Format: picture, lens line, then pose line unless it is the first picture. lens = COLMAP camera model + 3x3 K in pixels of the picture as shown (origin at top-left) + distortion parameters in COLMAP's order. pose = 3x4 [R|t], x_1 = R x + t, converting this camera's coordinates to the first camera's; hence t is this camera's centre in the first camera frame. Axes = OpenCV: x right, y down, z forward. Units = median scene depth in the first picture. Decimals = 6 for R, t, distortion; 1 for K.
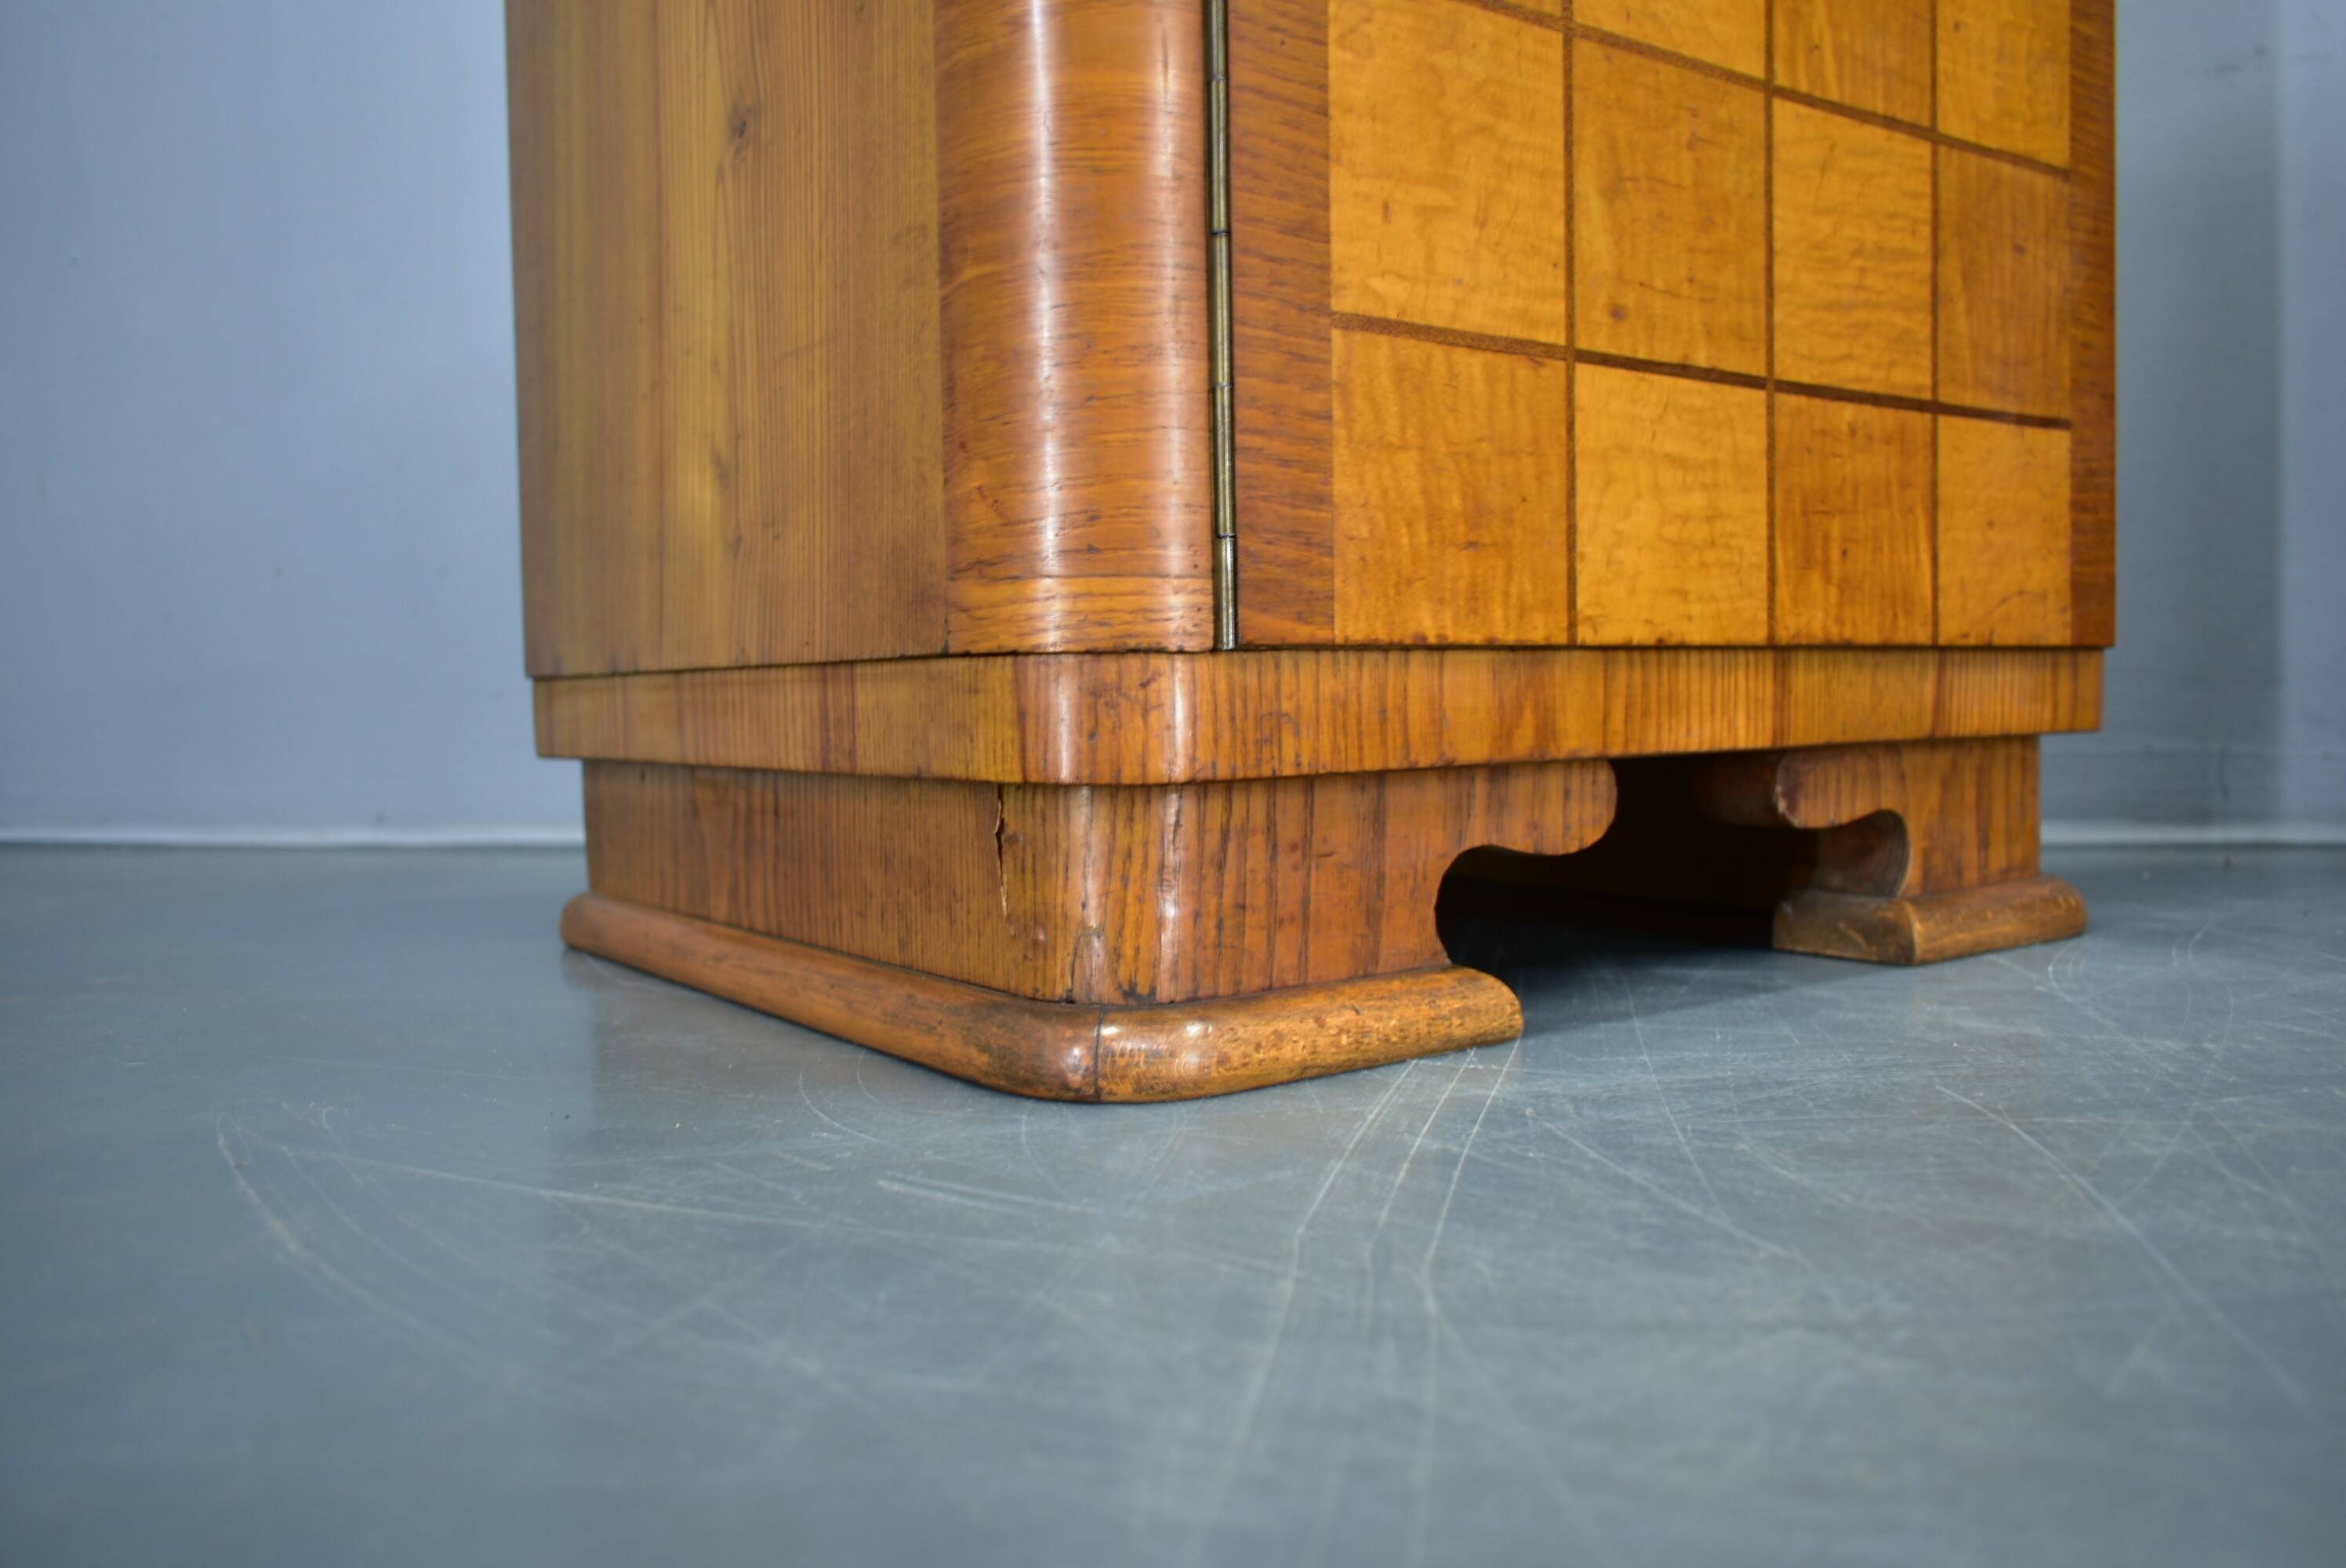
lens RADIAL K [[1831.0, 0, 1215.8], [0, 1831.0, 771.9], [0, 0, 1]] dist [-0.010921, 0.003708]
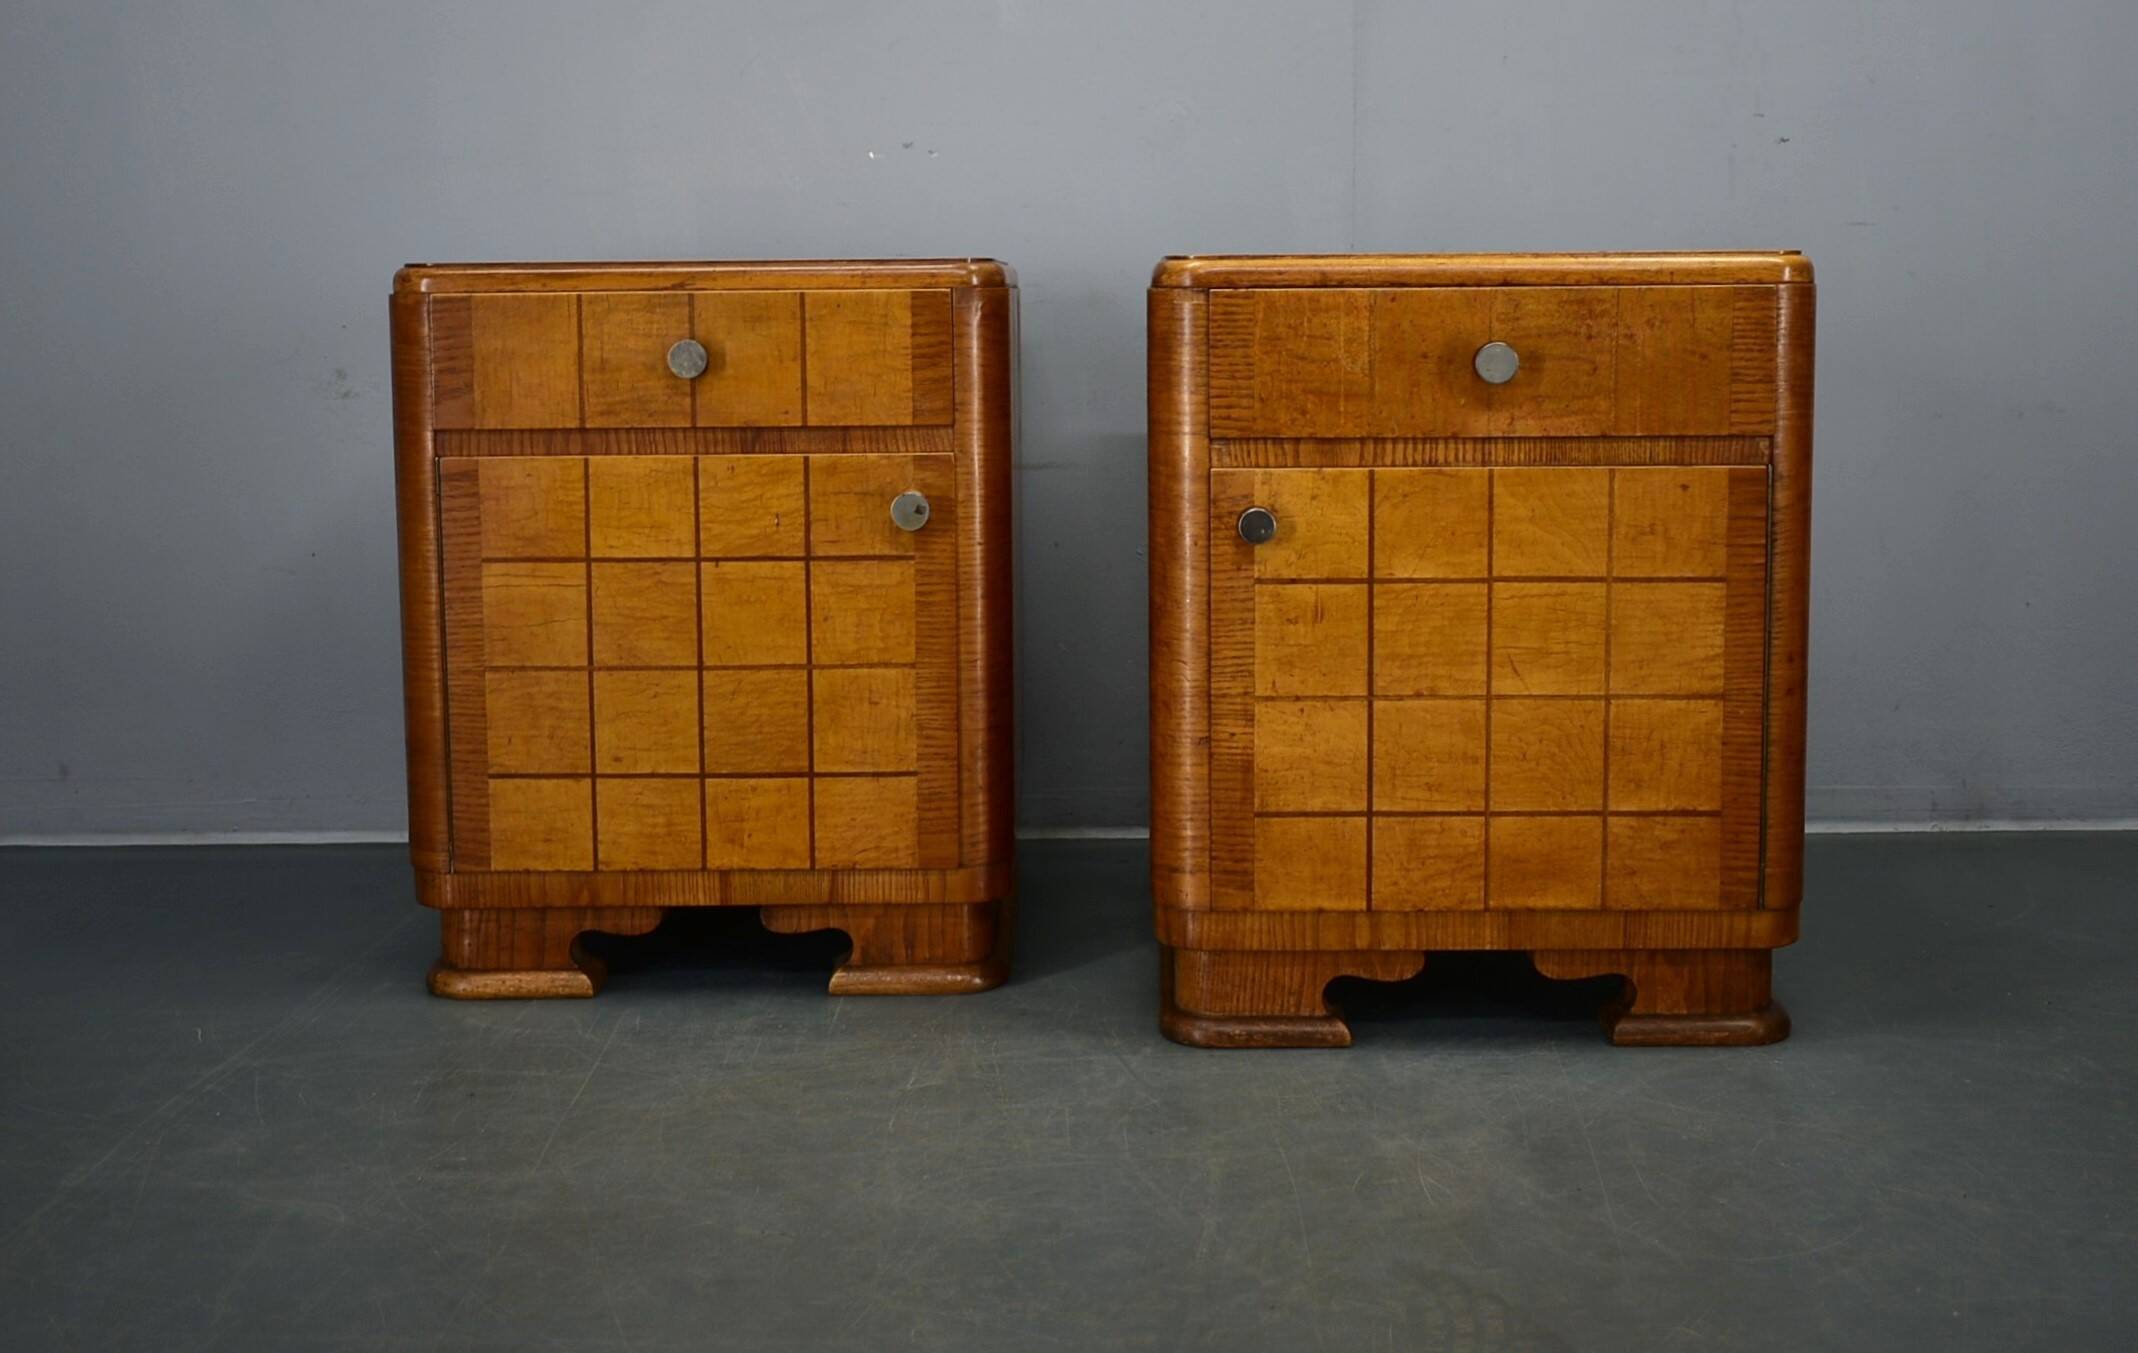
lens RADIAL K [[2331.7, 0, 1091.1], [0, 2331.7, 504.1], [0, 0, 1]] dist [0.008431, 0.000000]
pose [[0.796748, 0.070859, -0.600143, 3.012490], [-0.032606, 0.996696, 0.074393, -0.954628], [0.603431, -0.039704, 0.796426, -1.481576]]
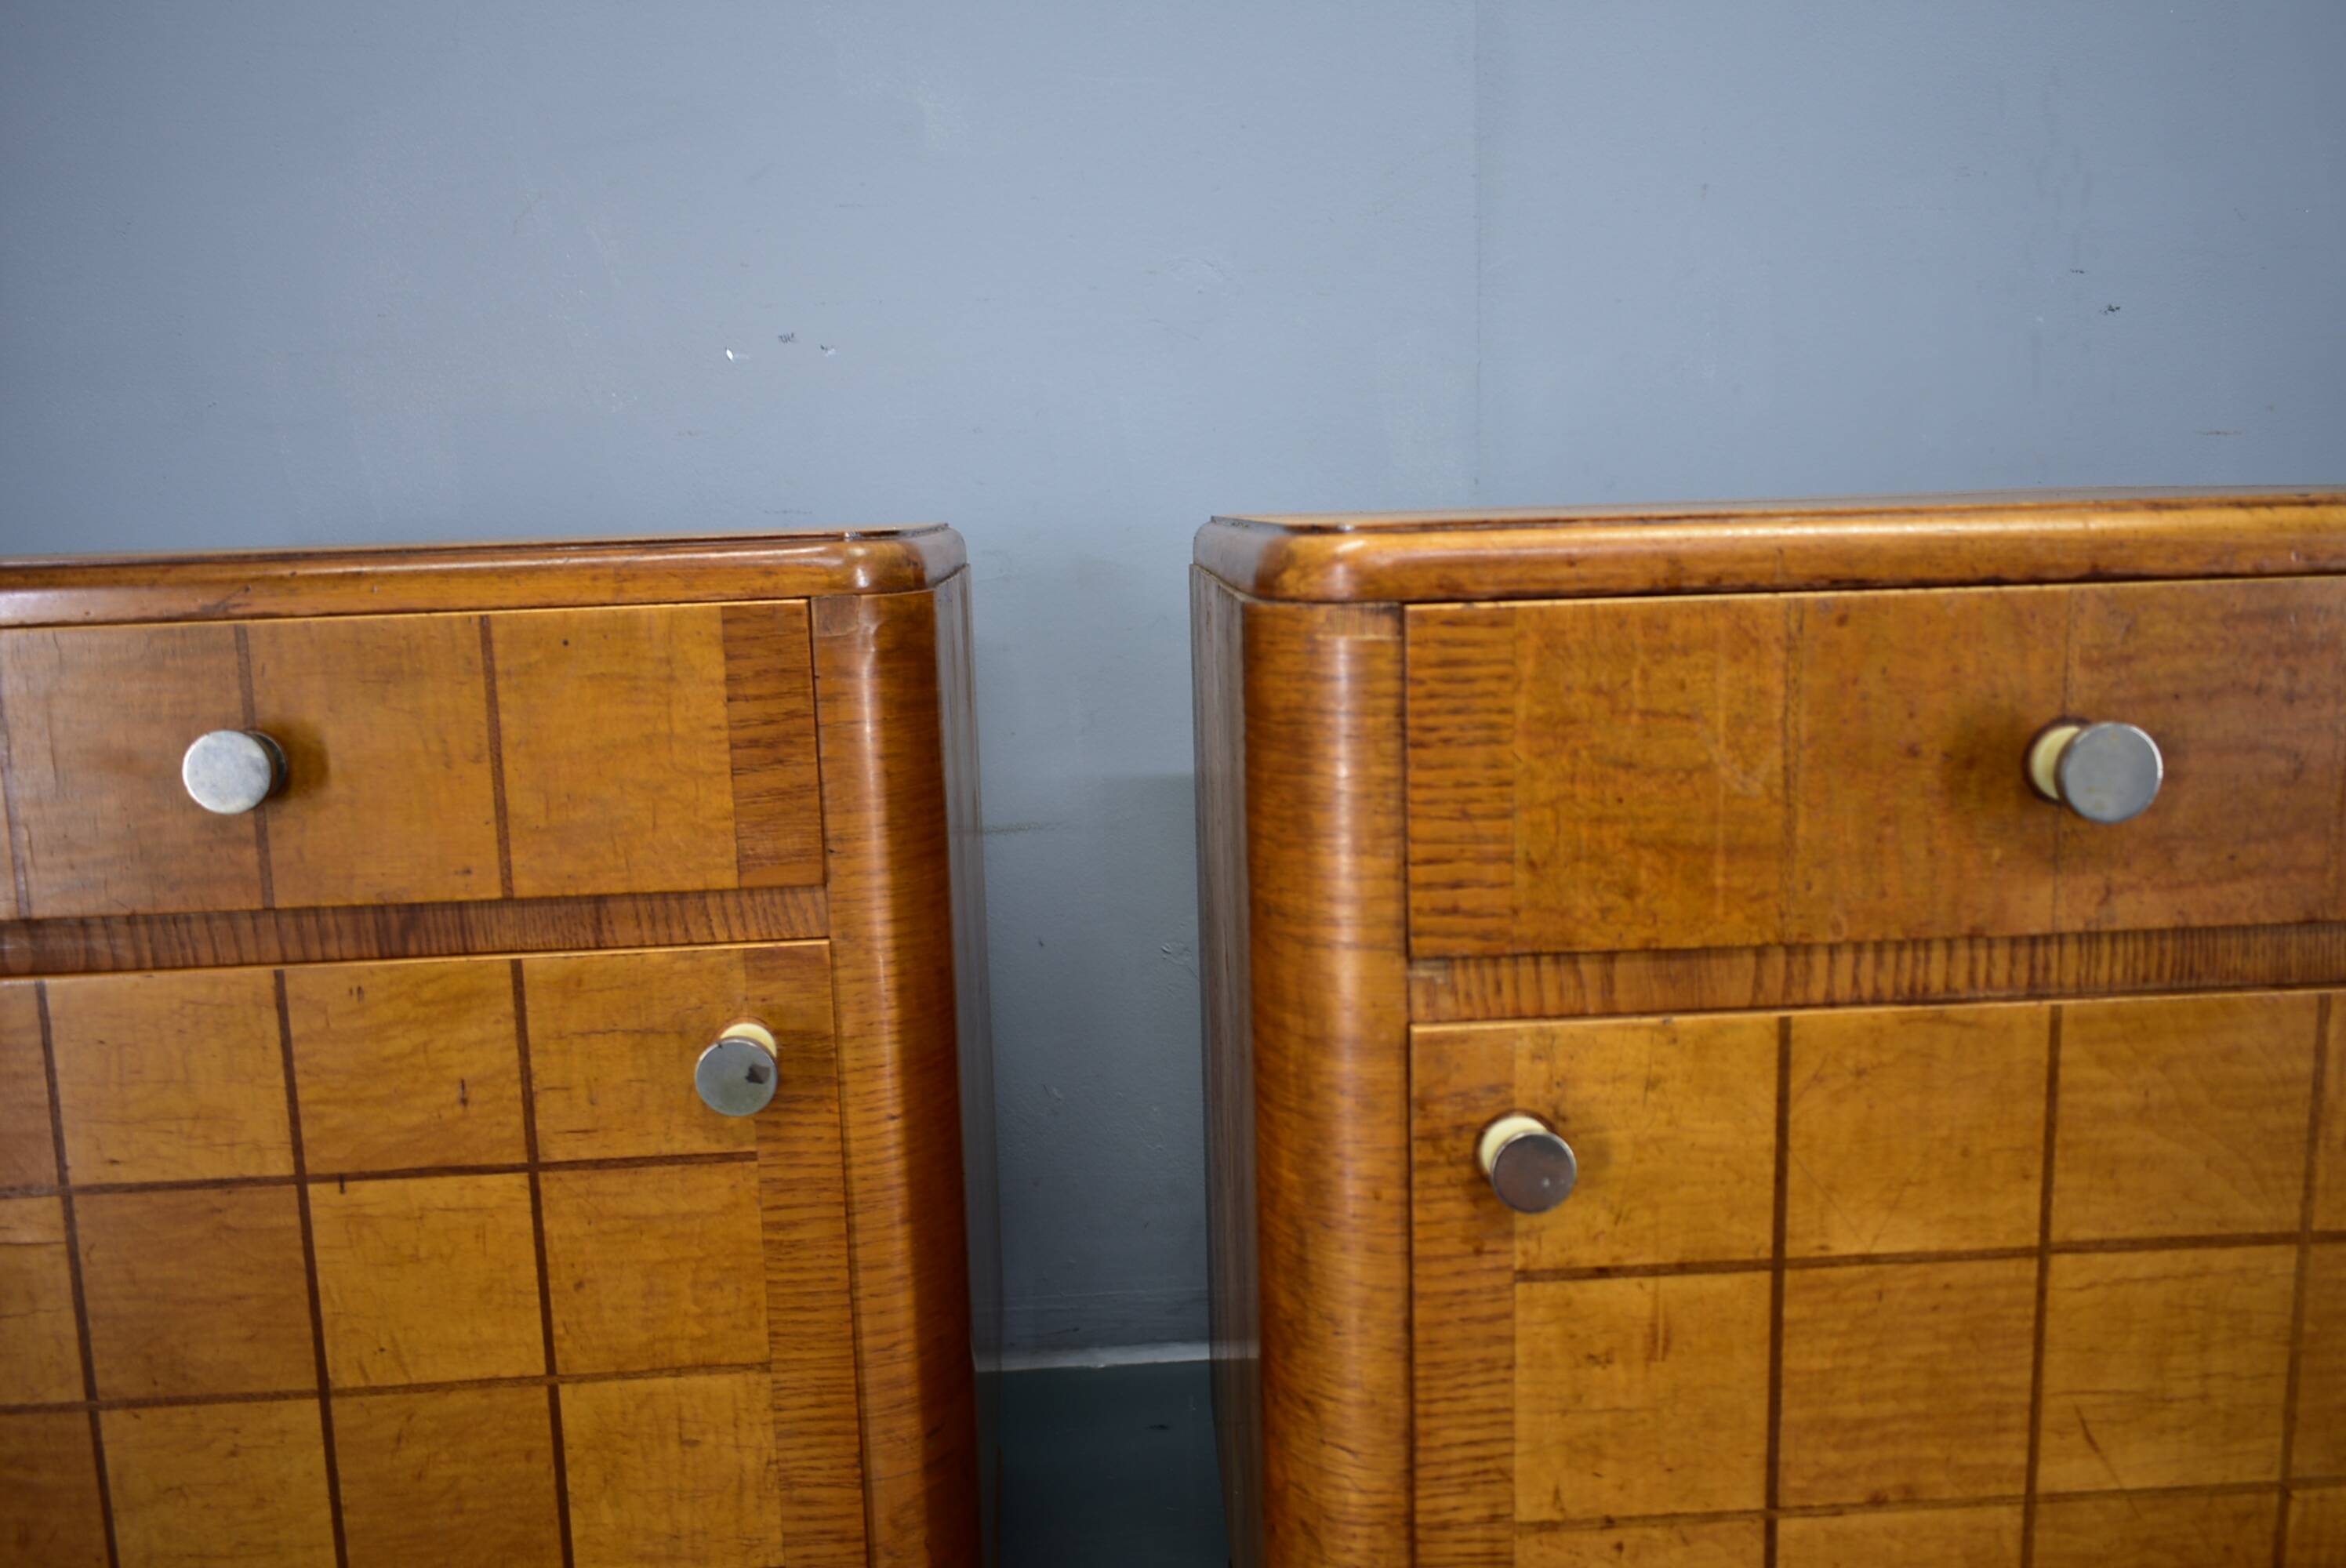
lens RADIAL K [[1831.0, 0, 1173.6], [0, 1831.0, 786.9], [0, 0, 1]] dist [-0.010921, 0.003708]
pose [[0.834881, 0.079258, -0.544694, 1.598087], [-0.008364, 0.991291, 0.131421, -1.054048], [0.550367, -0.105165, 0.828273, 0.318653]]
